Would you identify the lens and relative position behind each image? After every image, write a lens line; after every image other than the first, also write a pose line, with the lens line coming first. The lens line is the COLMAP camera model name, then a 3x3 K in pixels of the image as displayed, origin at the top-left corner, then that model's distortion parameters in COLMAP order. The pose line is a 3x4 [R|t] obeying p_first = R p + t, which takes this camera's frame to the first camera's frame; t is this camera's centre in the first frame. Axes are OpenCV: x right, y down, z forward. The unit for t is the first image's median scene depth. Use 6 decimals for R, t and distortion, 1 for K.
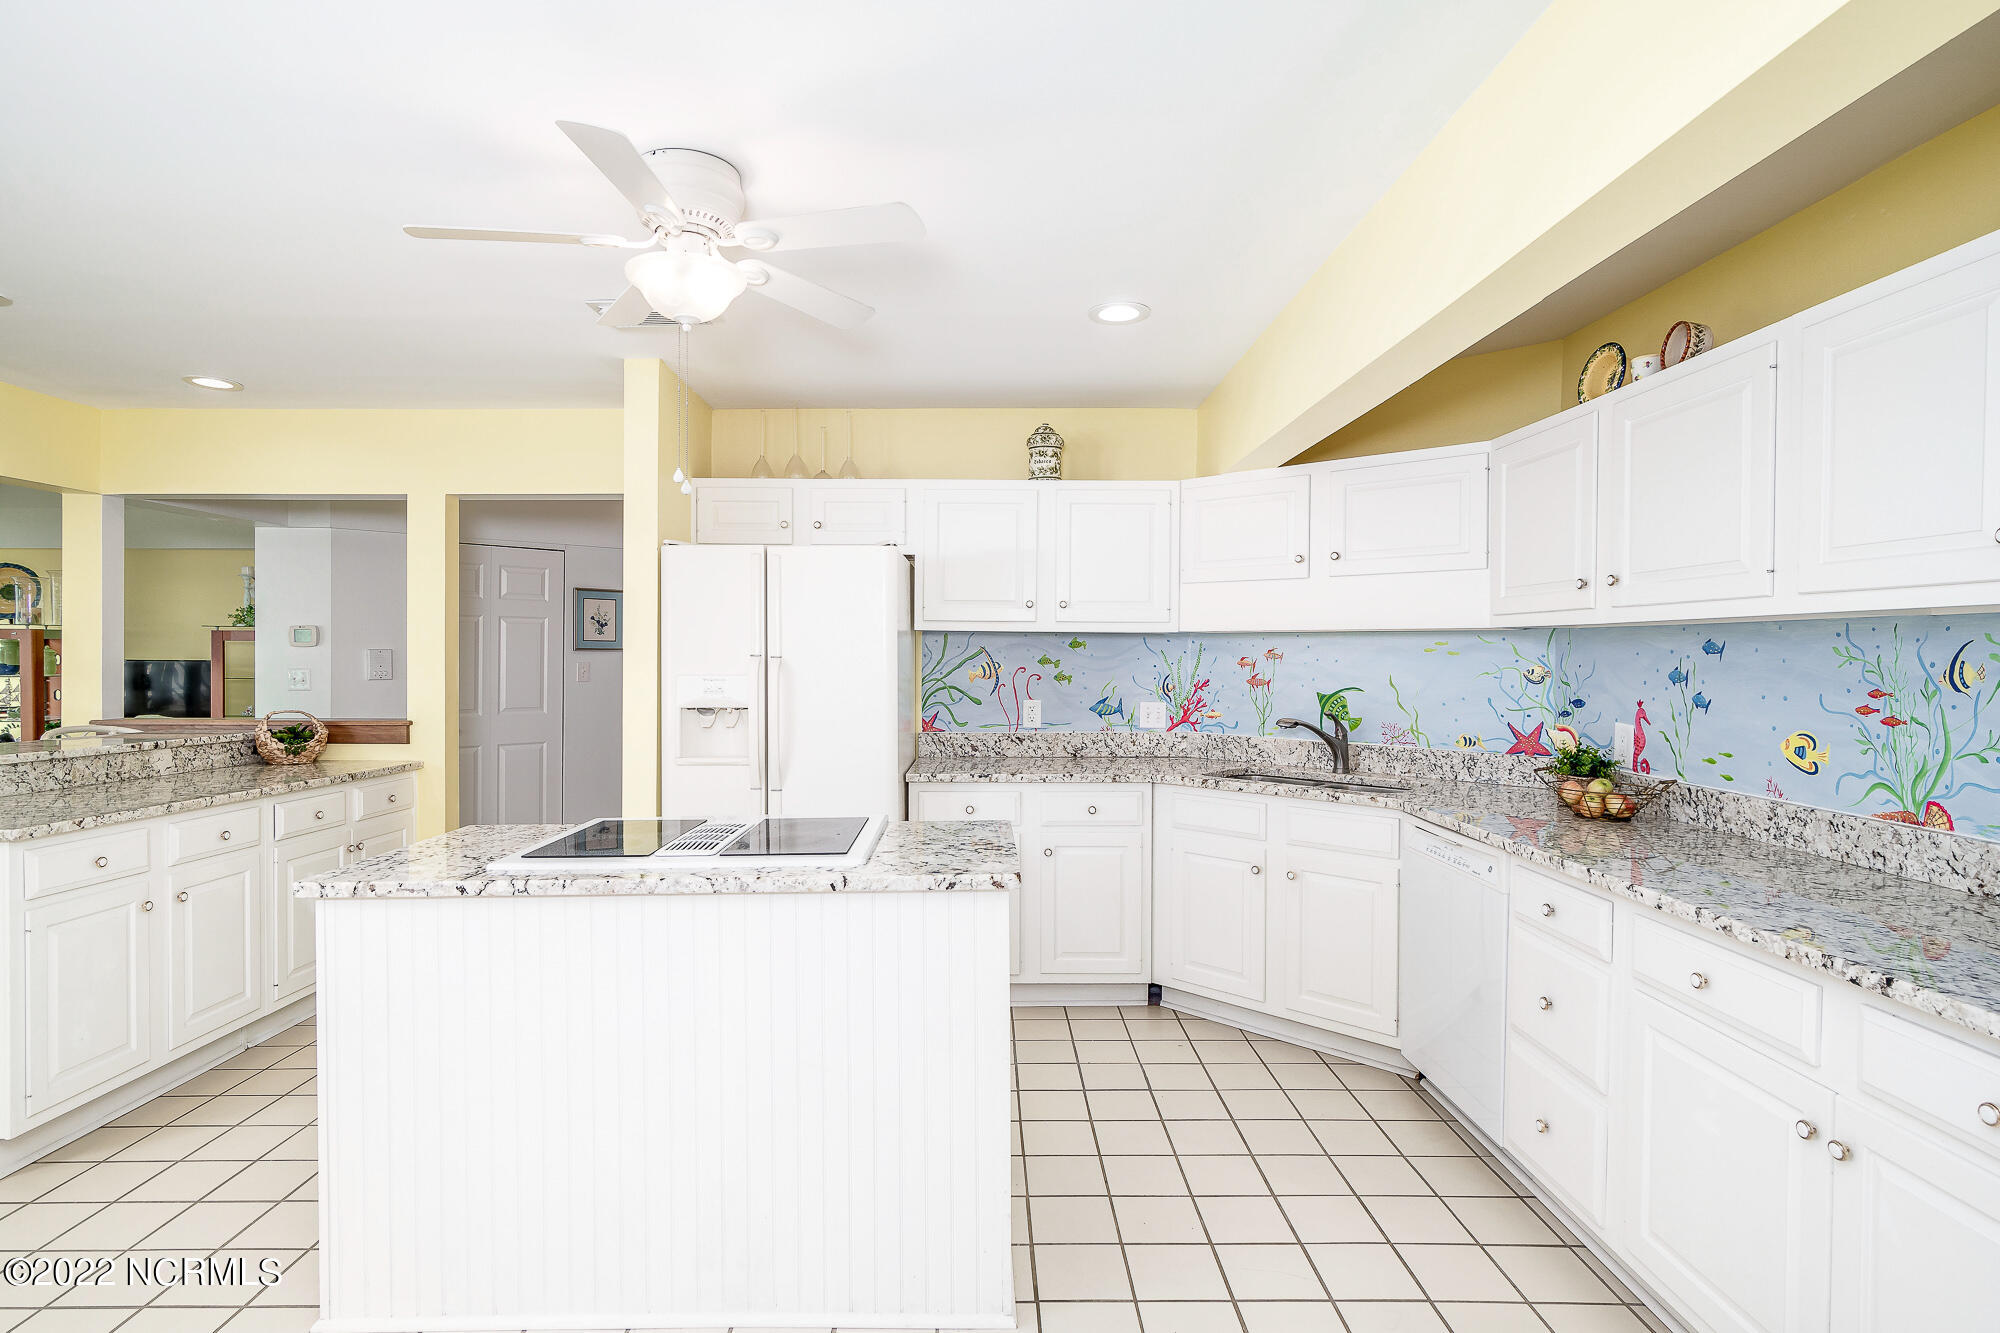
lens RADIAL K [[994.8, 0, 986.9], [0, 994.8, 667.6], [0, 0, 1]] dist [-0.001485, 0.002708]
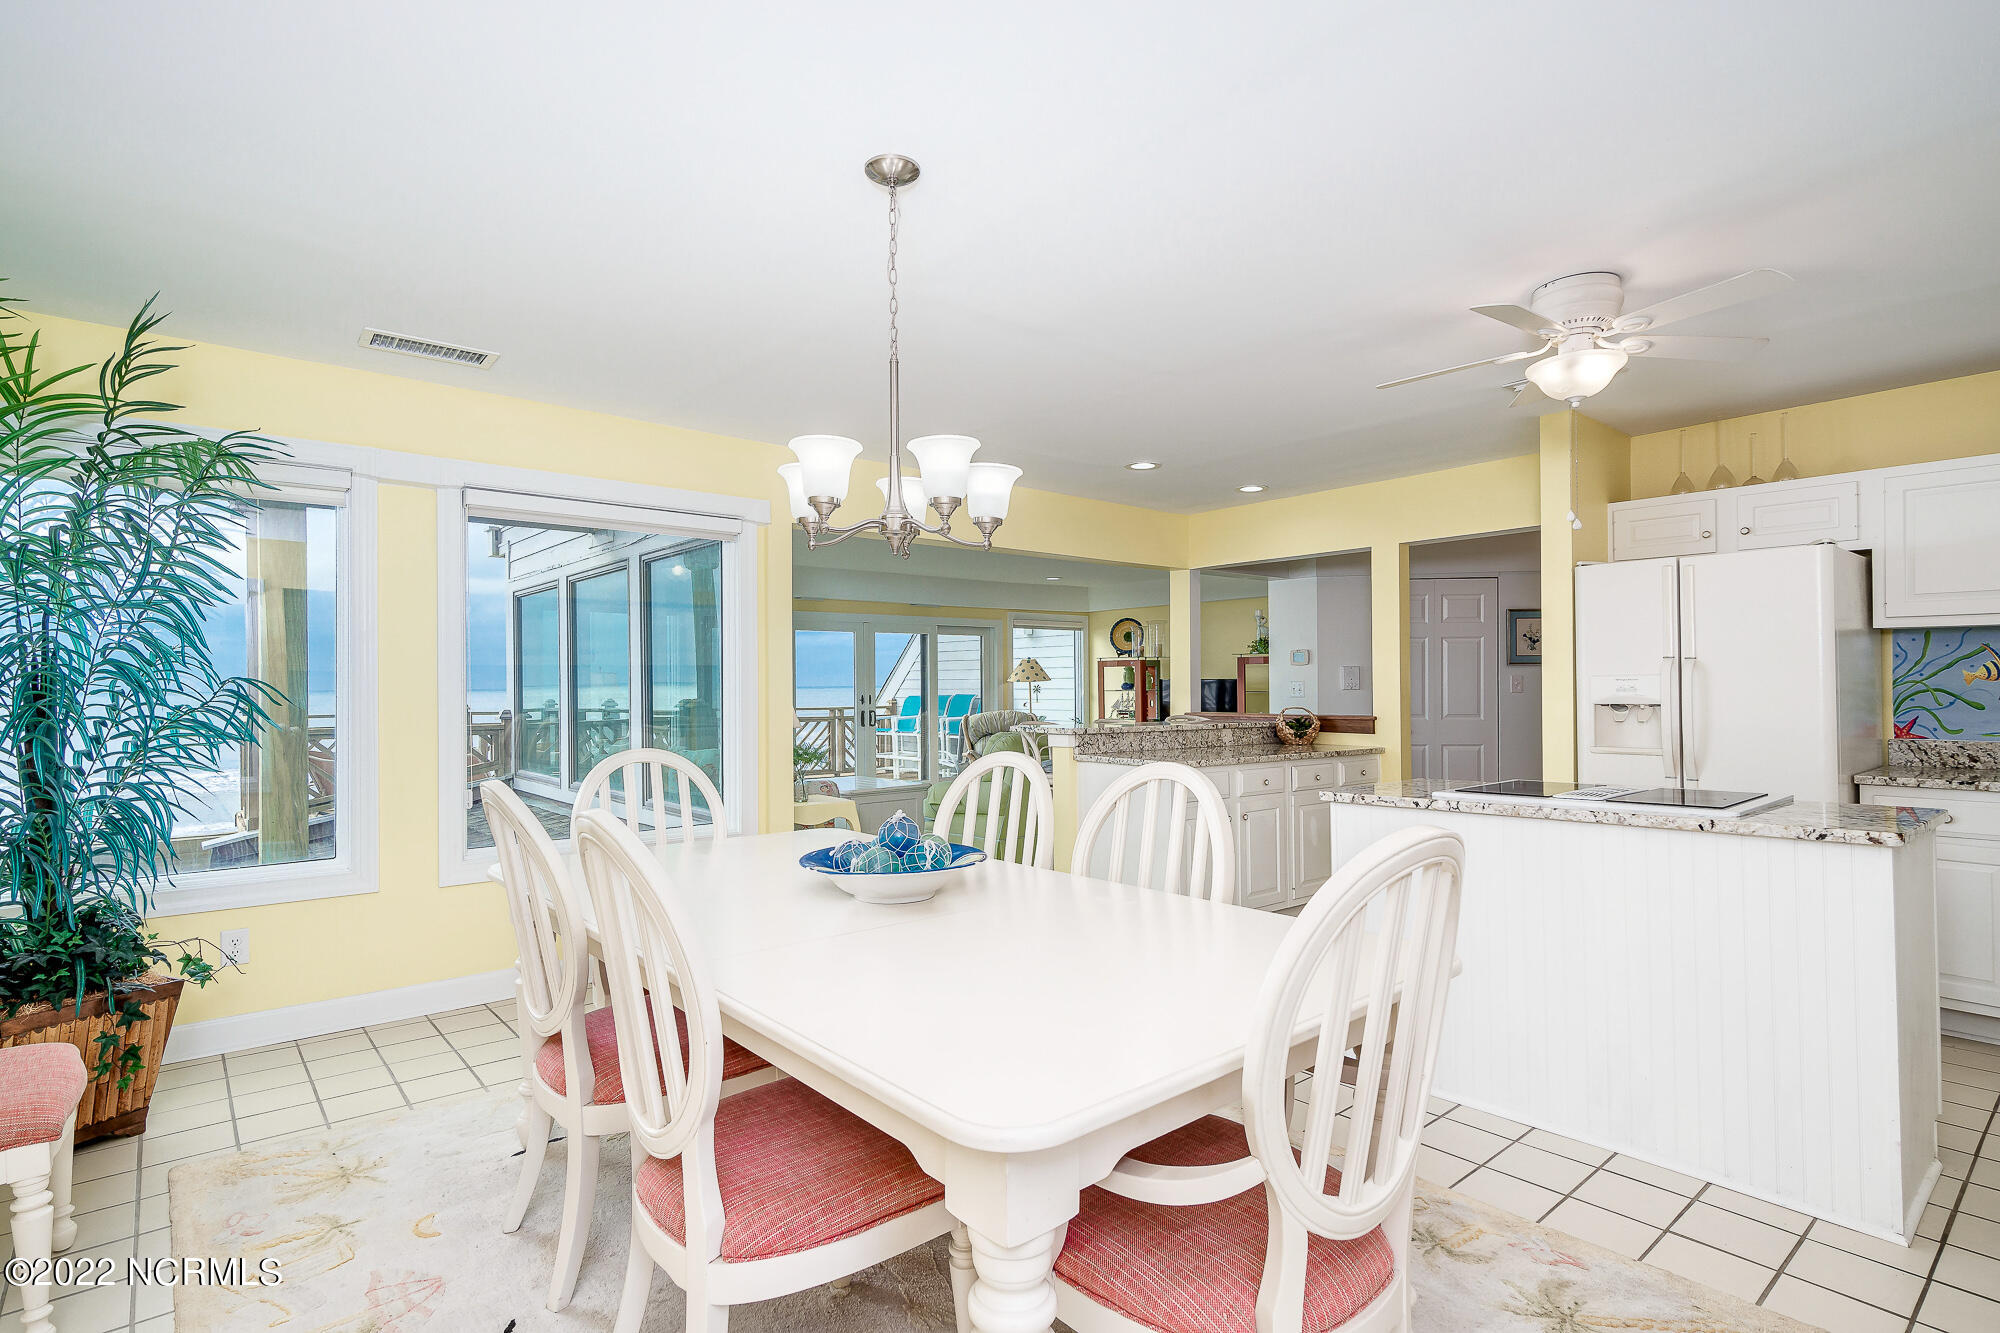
lens RADIAL K [[994.8, 0, 986.0], [0, 994.8, 673.9], [0, 0, 1]] dist [-0.001485, 0.002708]
pose [[0.631558, -0.016284, -0.775158, 0.139978], [-0.000896, 0.999763, -0.021733, 0.029795], [0.775328, 0.014420, 0.631394, -0.276983]]
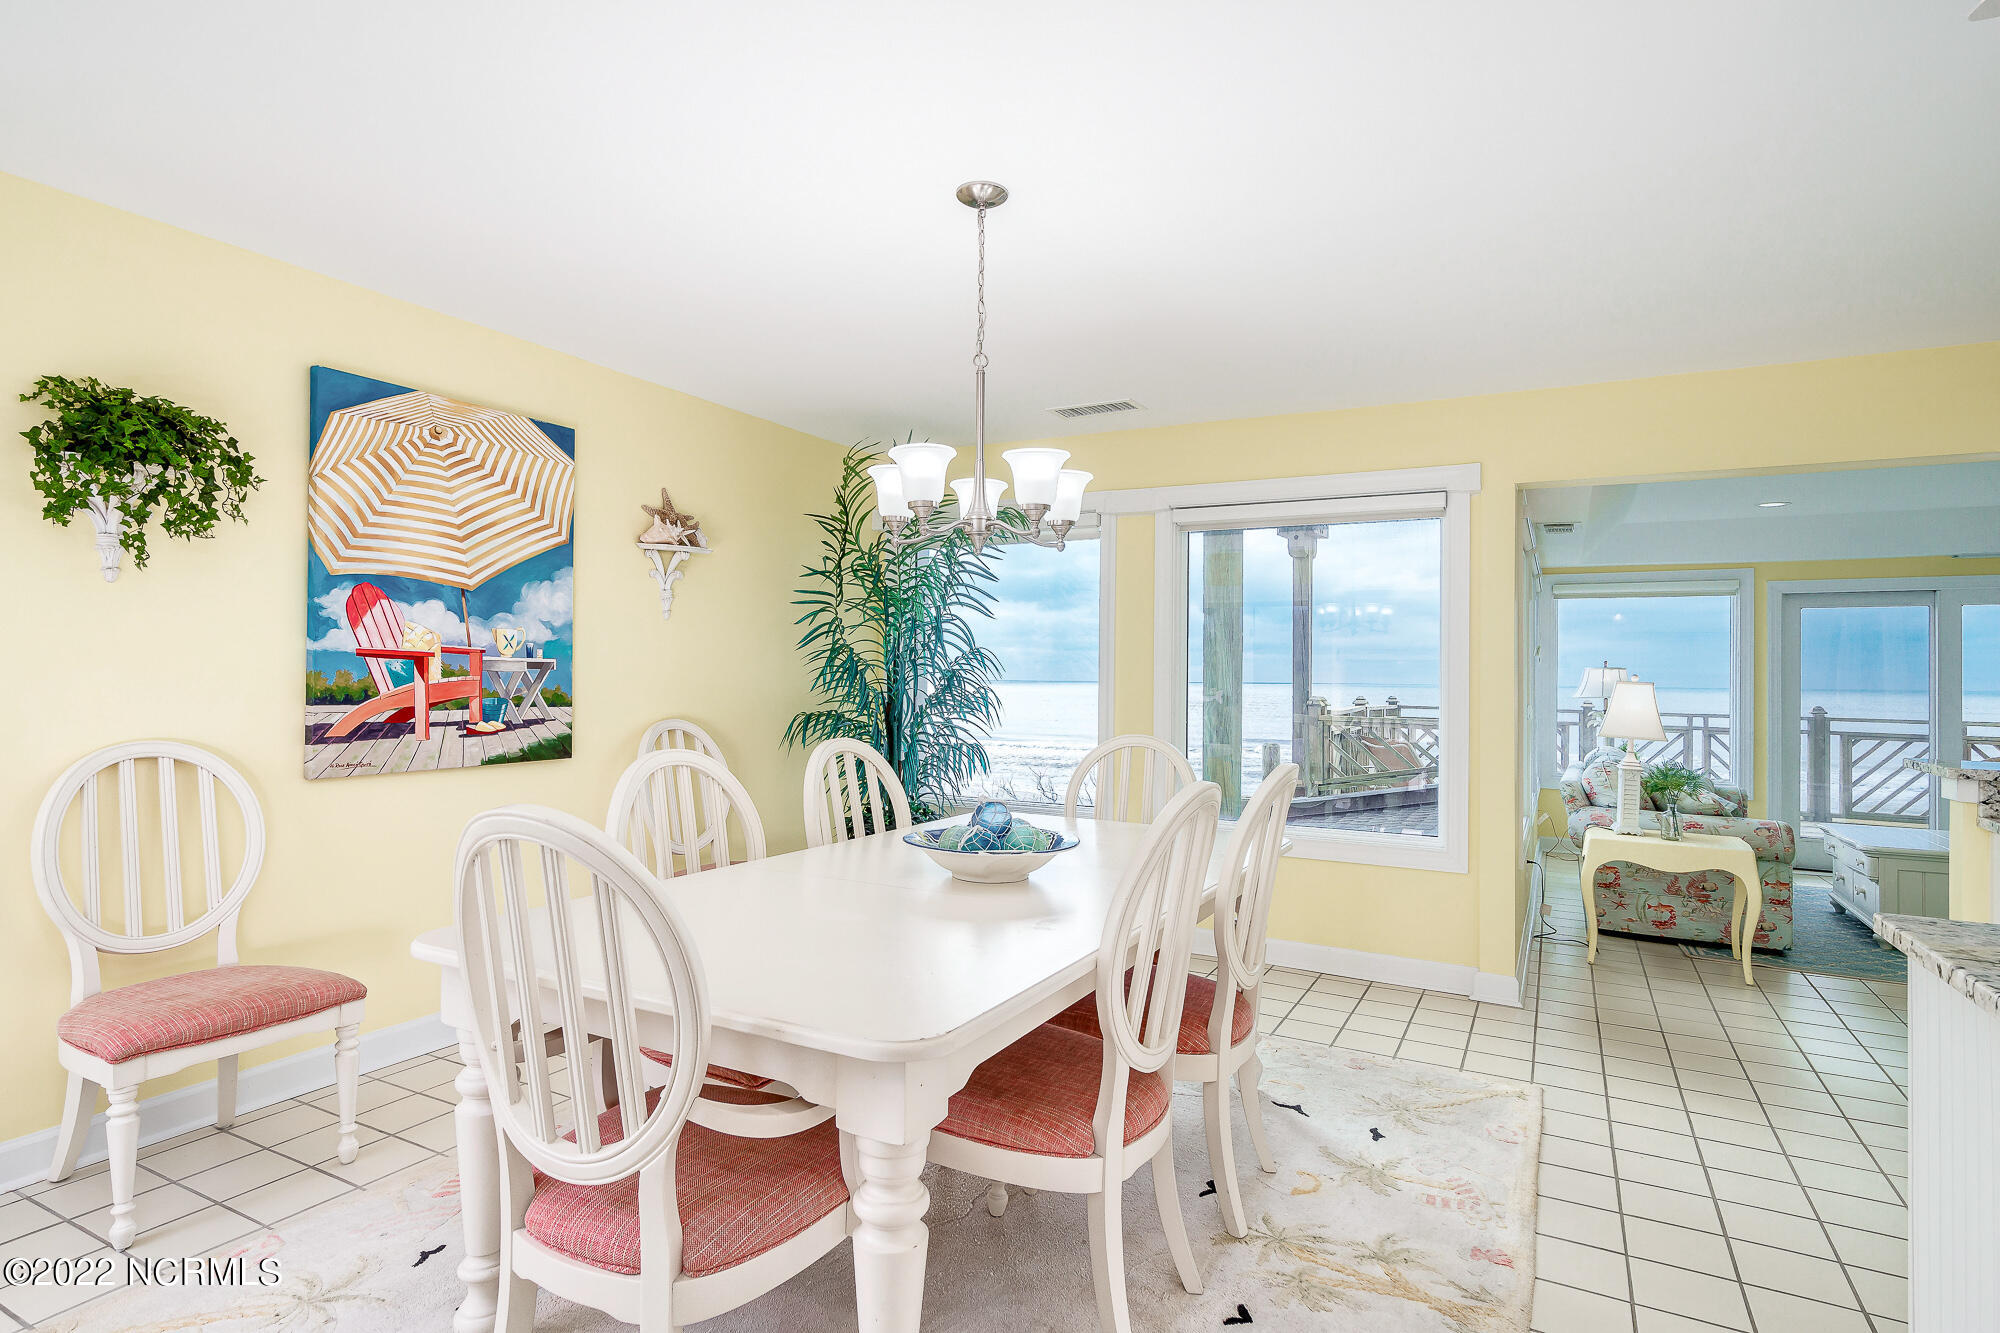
lens RADIAL K [[1046.0, 0, 996.4], [0, 1046.0, 667.8], [0, 0, 1]] dist [0.008005, 0.000835]
pose [[-0.486644, -0.018252, -0.873410, 0.214688], [-0.025080, 0.999662, -0.006916, 0.021291], [0.873240, 0.018539, -0.486937, 0.409600]]
